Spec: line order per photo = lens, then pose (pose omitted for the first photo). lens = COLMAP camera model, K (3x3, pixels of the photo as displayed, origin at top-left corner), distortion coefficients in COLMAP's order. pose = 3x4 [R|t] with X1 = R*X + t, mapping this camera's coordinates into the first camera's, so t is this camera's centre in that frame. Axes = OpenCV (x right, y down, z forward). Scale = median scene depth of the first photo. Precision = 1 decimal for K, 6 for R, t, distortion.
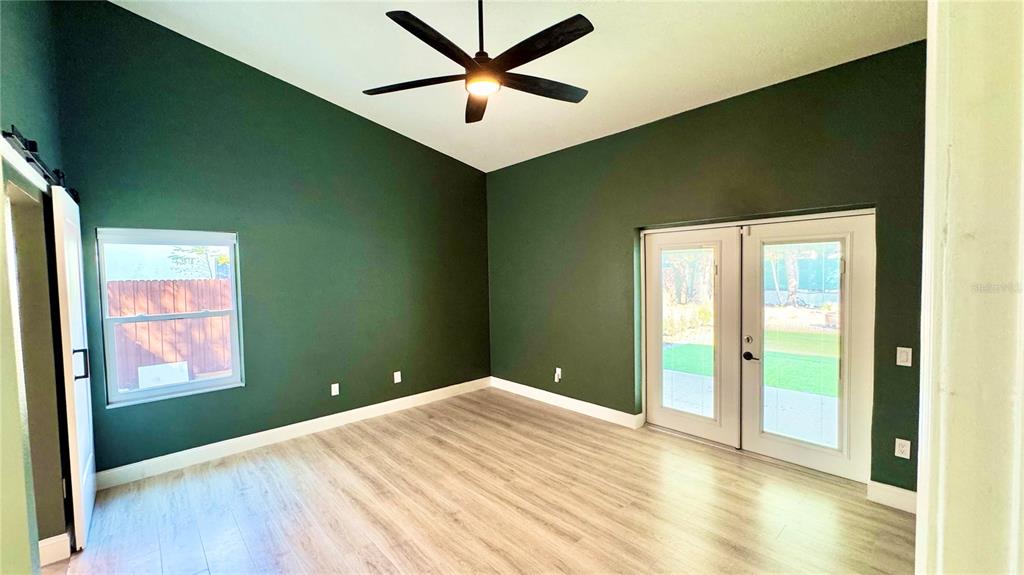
lens RADIAL K [[410.4, 0, 510.6], [0, 410.4, 288.6], [0, 0, 1]] dist [-0.004117, 0.000330]
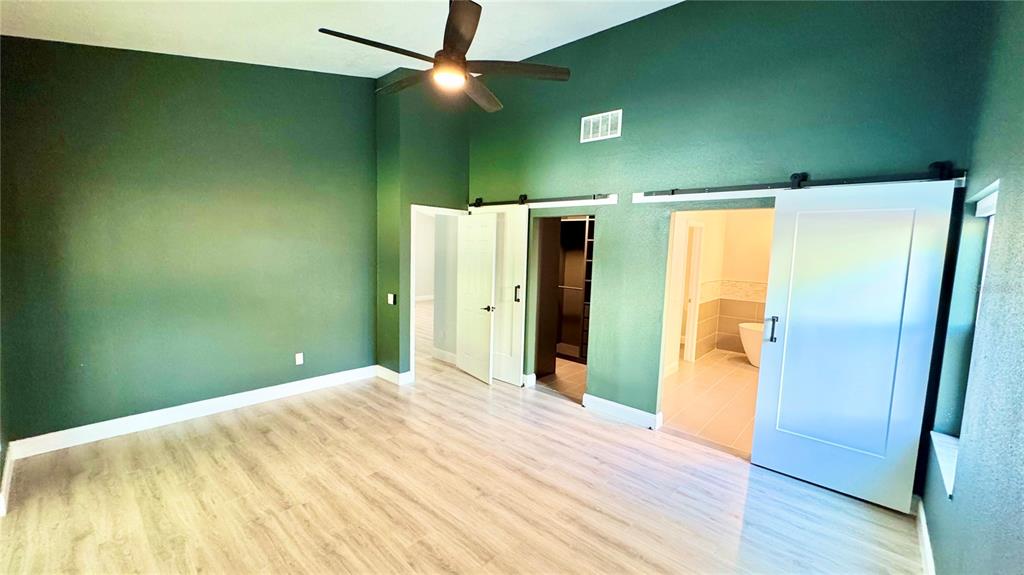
lens RADIAL K [[410.4, 0, 510.6], [0, 410.4, 288.6], [0, 0, 1]] dist [-0.004117, 0.000330]
pose [[-0.995094, 0.000027, -0.098929, -0.103569], [-0.014338, 0.989402, 0.144491, -0.097400], [0.097885, 0.145201, -0.984548, 1.850816]]
